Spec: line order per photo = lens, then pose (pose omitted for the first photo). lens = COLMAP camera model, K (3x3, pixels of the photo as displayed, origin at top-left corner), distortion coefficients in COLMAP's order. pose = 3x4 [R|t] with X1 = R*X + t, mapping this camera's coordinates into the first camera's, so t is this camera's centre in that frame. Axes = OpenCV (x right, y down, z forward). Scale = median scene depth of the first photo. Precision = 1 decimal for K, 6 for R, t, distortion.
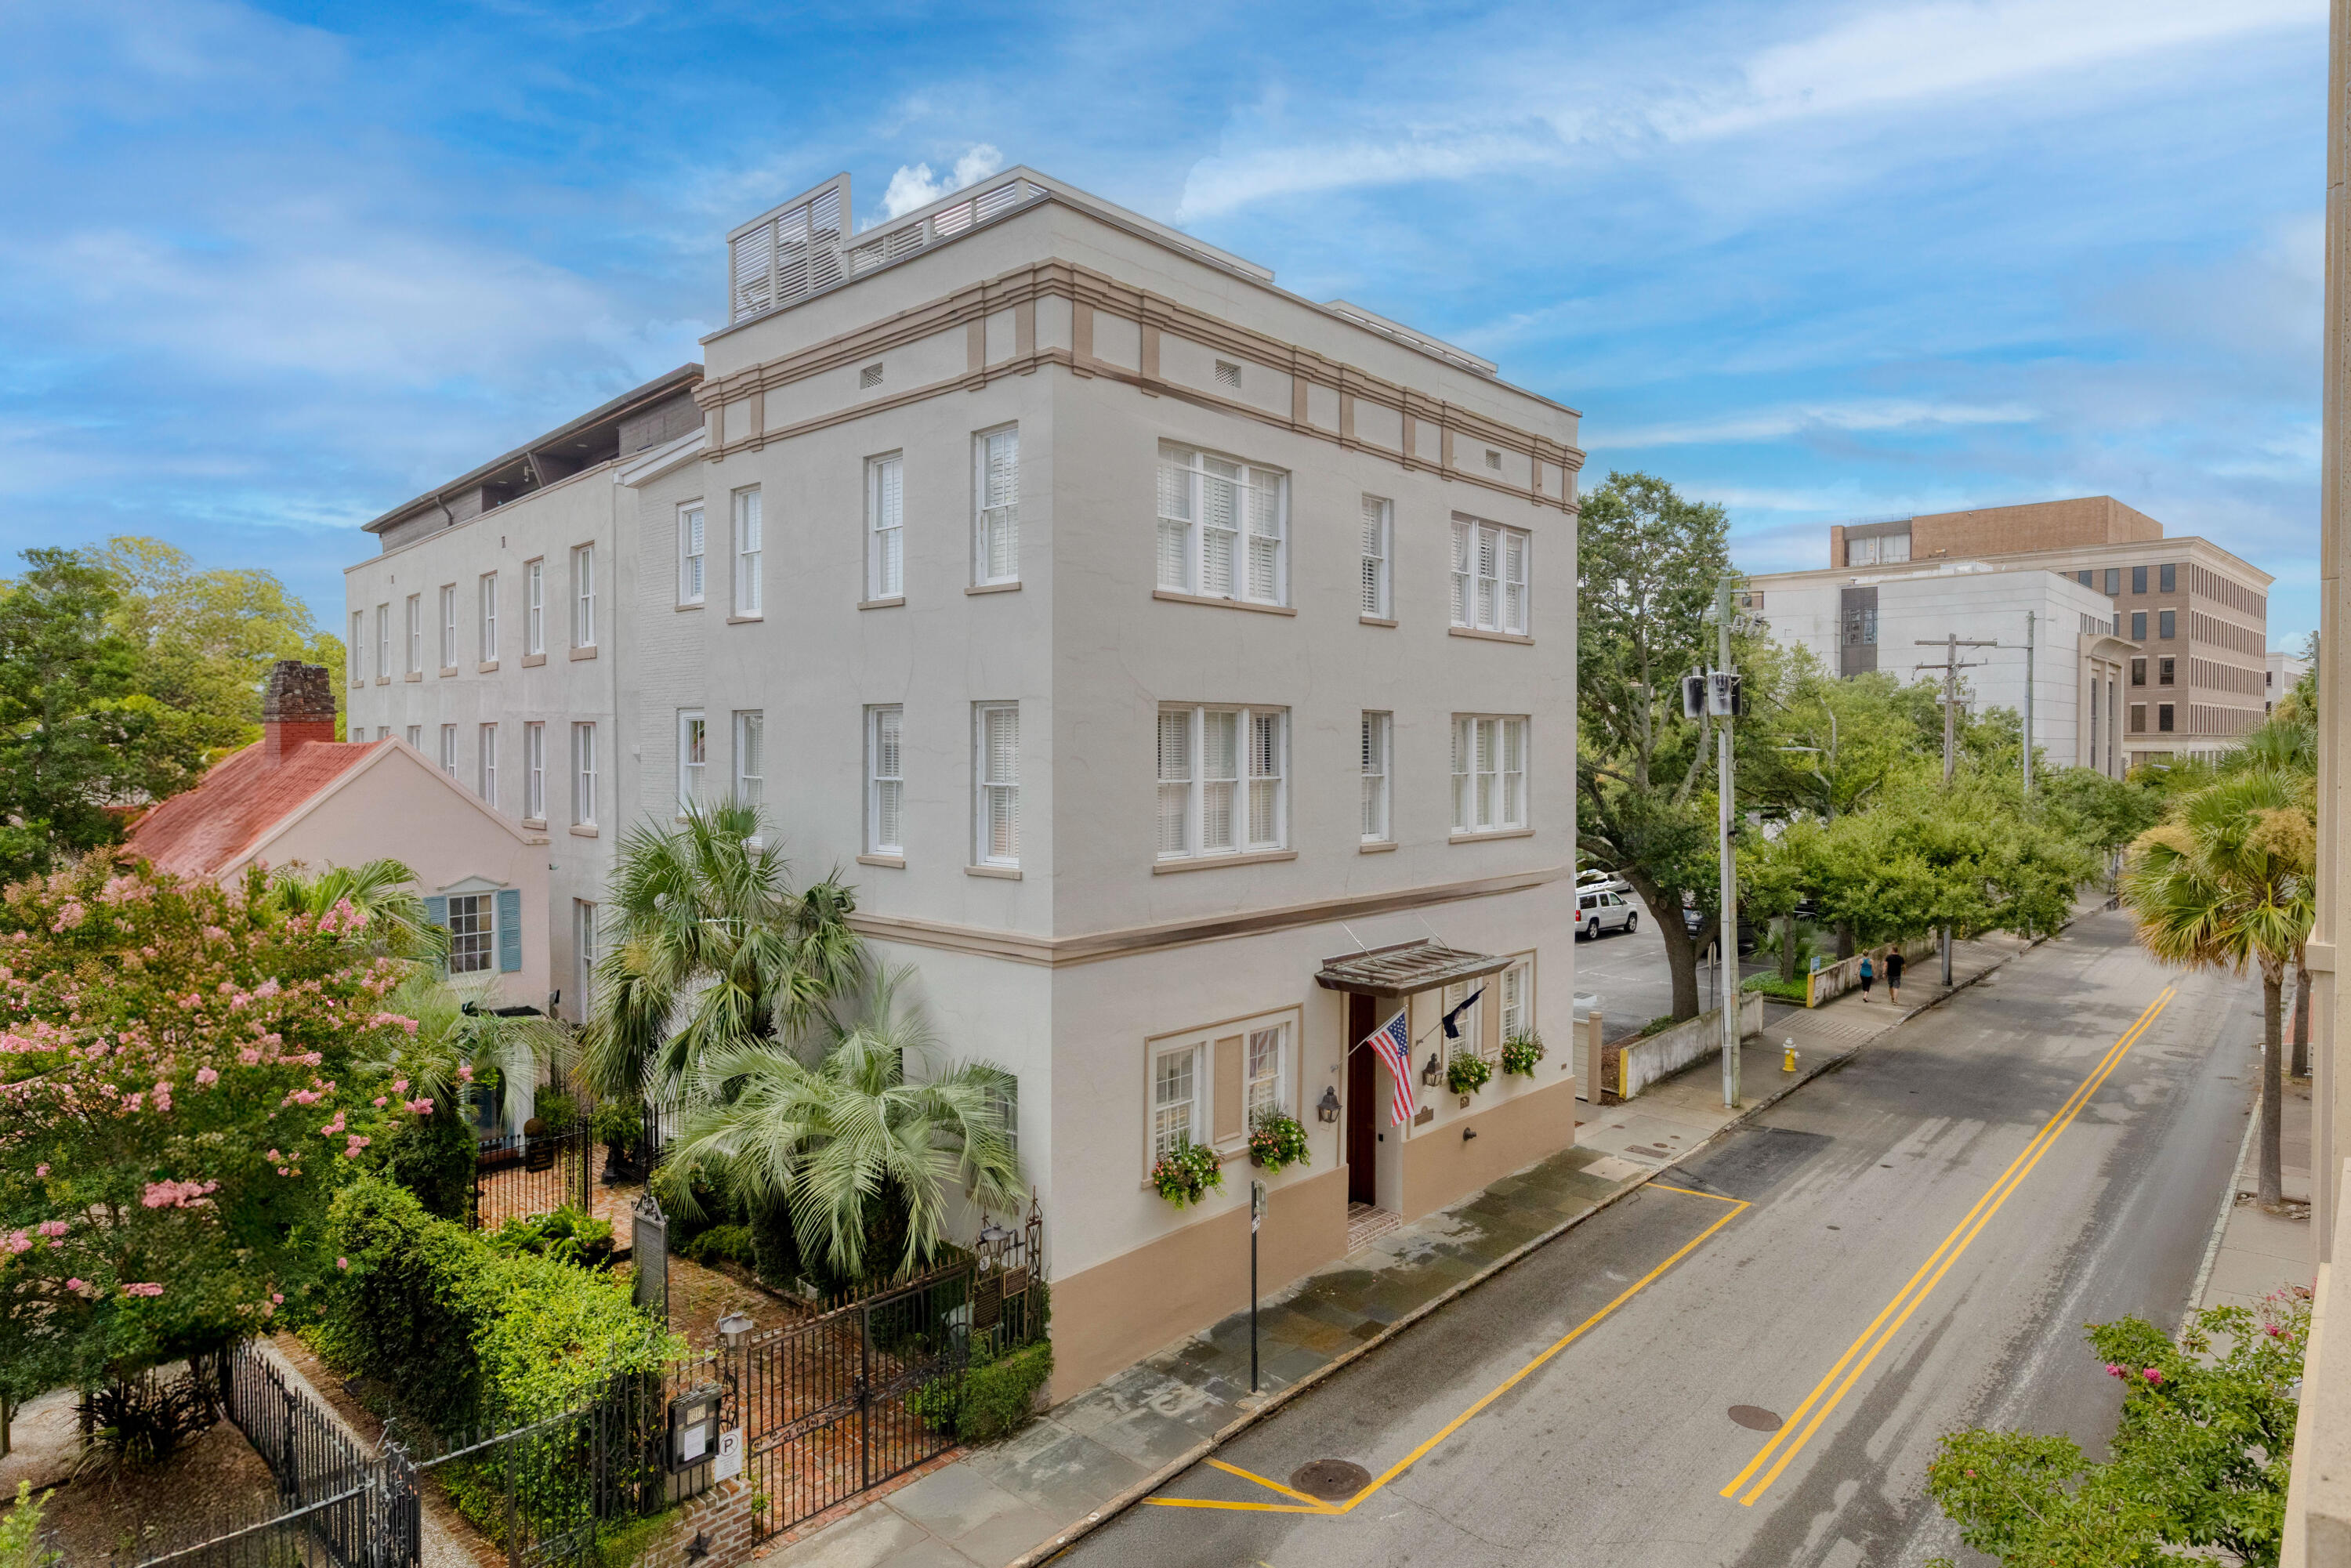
lens RADIAL K [[1345.3, 0, 1178.6], [0, 1345.3, 788.2], [0, 0, 1]] dist [-0.003871, -0.000715]
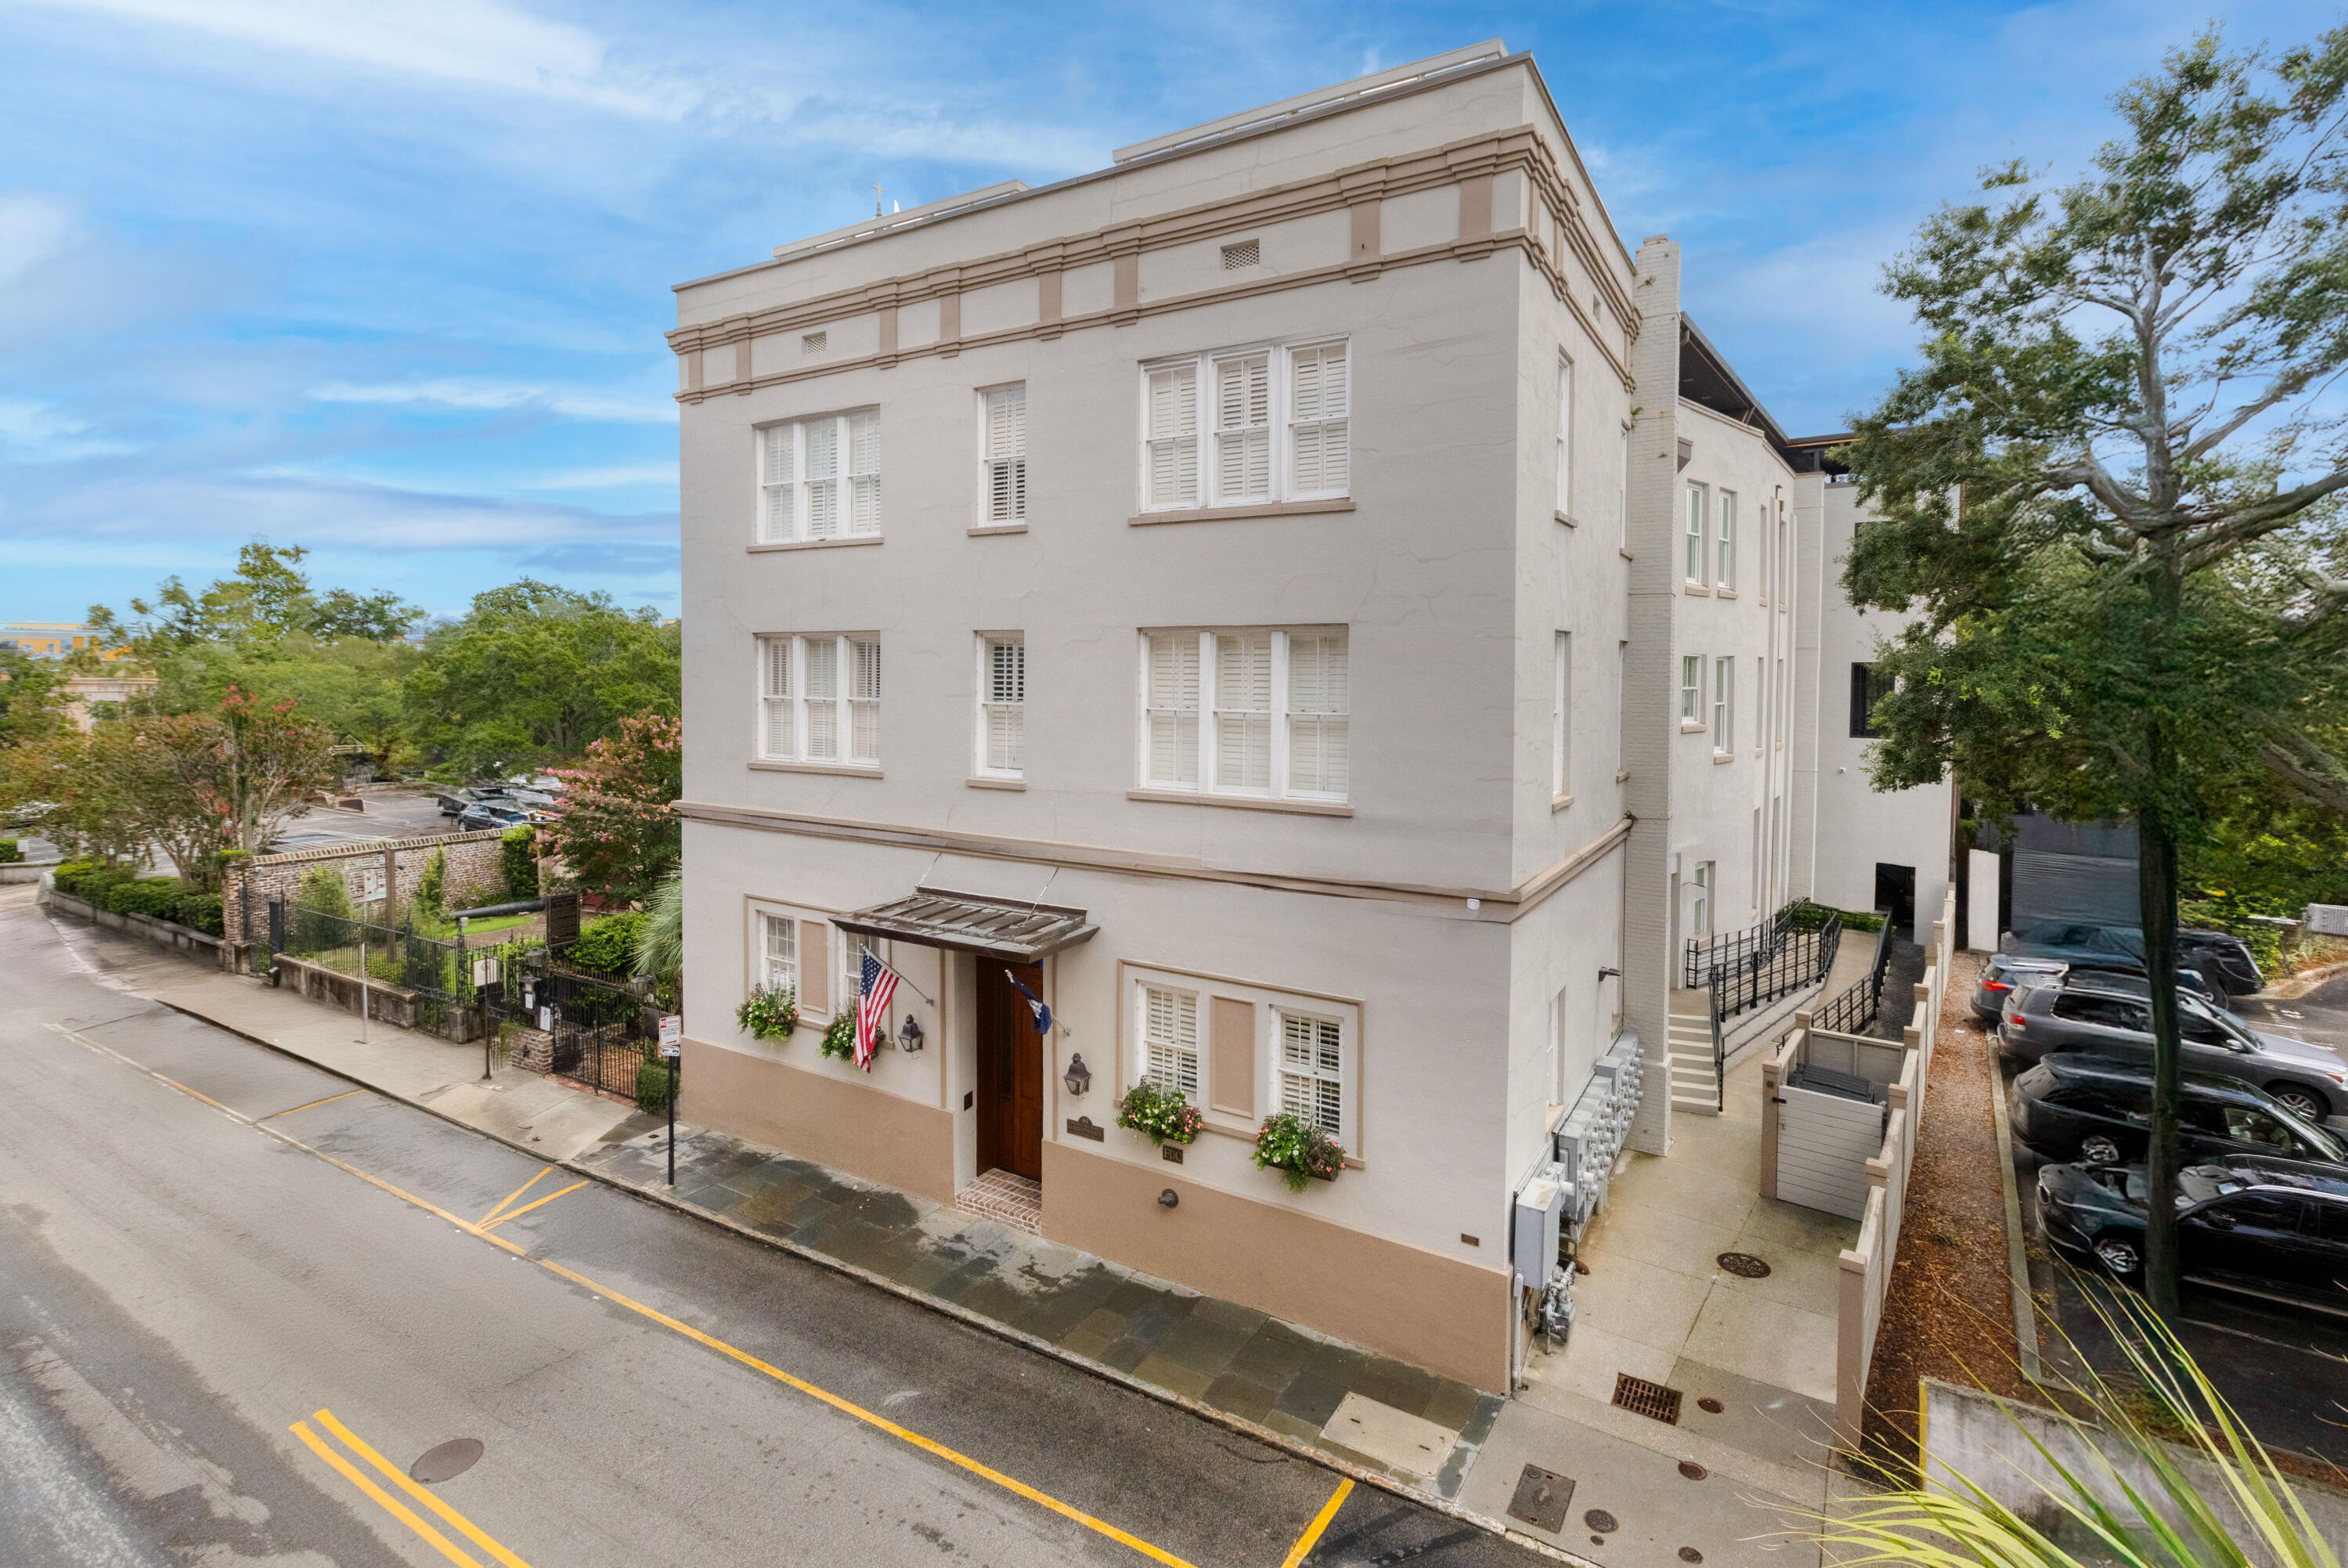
lens RADIAL K [[1081.9, 0, 1164.2], [0, 1081.9, 722.1], [0, 0, 1]] dist [0.002735, -0.001619]
pose [[0.195824, 0.041624, -0.979755, 0.961049], [-0.044317, 0.998454, 0.033561, -0.028747], [0.979637, 0.036848, 0.197366, 1.065446]]
